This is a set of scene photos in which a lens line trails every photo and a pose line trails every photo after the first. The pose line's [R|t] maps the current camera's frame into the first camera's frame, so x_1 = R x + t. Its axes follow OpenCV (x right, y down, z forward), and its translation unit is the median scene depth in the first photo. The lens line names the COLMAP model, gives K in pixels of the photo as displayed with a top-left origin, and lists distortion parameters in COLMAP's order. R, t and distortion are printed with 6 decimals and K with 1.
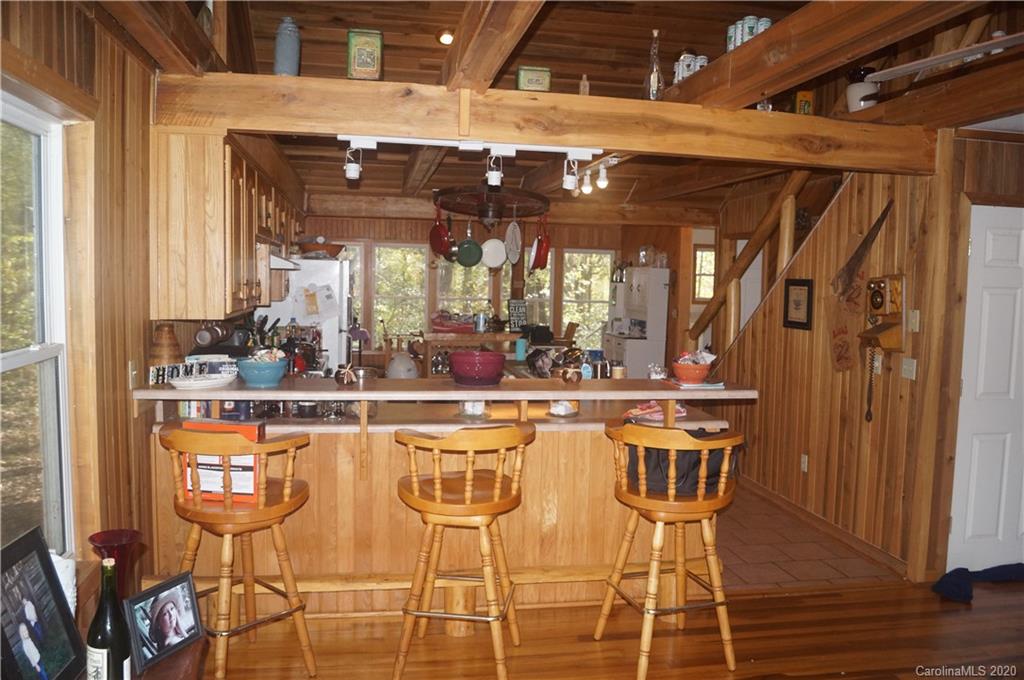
lens RADIAL K [[805.6, 0, 509.0], [0, 805.6, 336.7], [0, 0, 1]] dist [-0.082530, 0.013442]
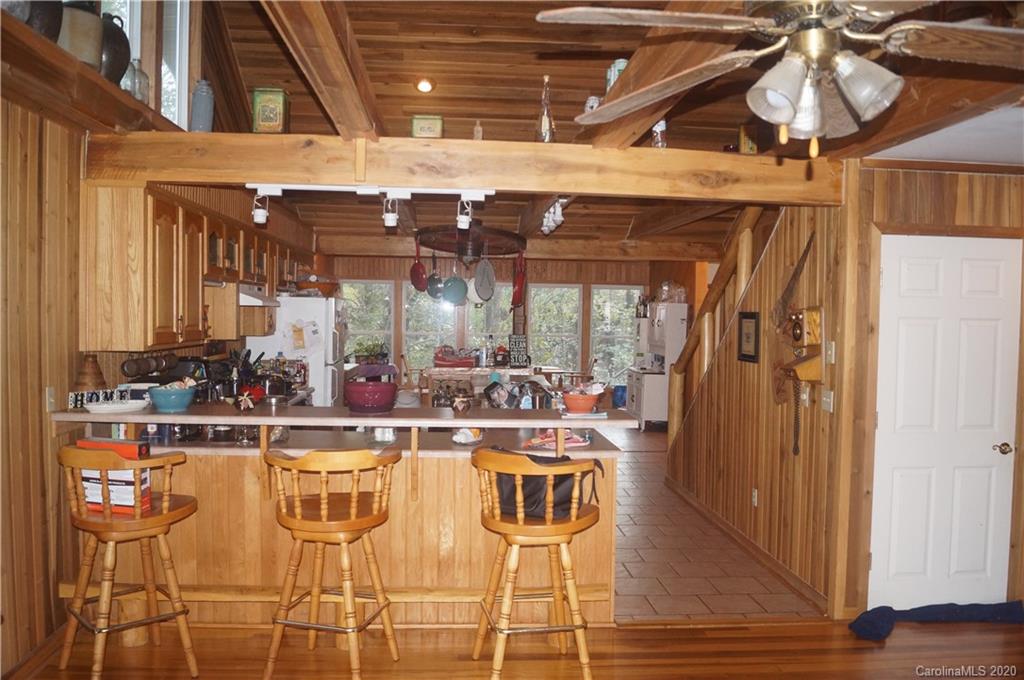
lens RADIAL K [[809.1, 0, 508.0], [0, 809.1, 337.4], [0, 0, 1]] dist [-0.079548, 0.012851]
pose [[0.994190, -0.003101, -0.107598, 0.248038], [-0.001742, 0.998991, -0.044887, 0.007637], [0.107629, 0.044813, 0.993181, -0.045640]]
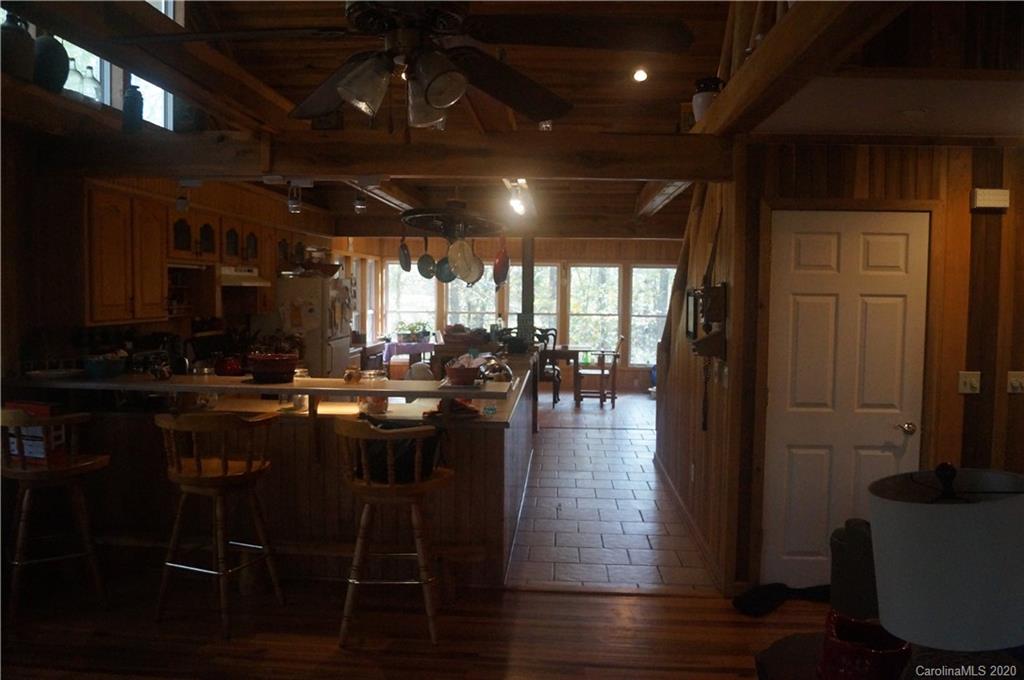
lens RADIAL K [[805.6, 0, 509.0], [0, 805.6, 336.7], [0, 0, 1]] dist [-0.082530, 0.013442]
pose [[0.970223, 0.002538, -0.242199, 0.556744], [-0.007740, 0.999759, -0.020527, 0.014035], [0.242089, 0.021791, 0.970009, -0.048958]]
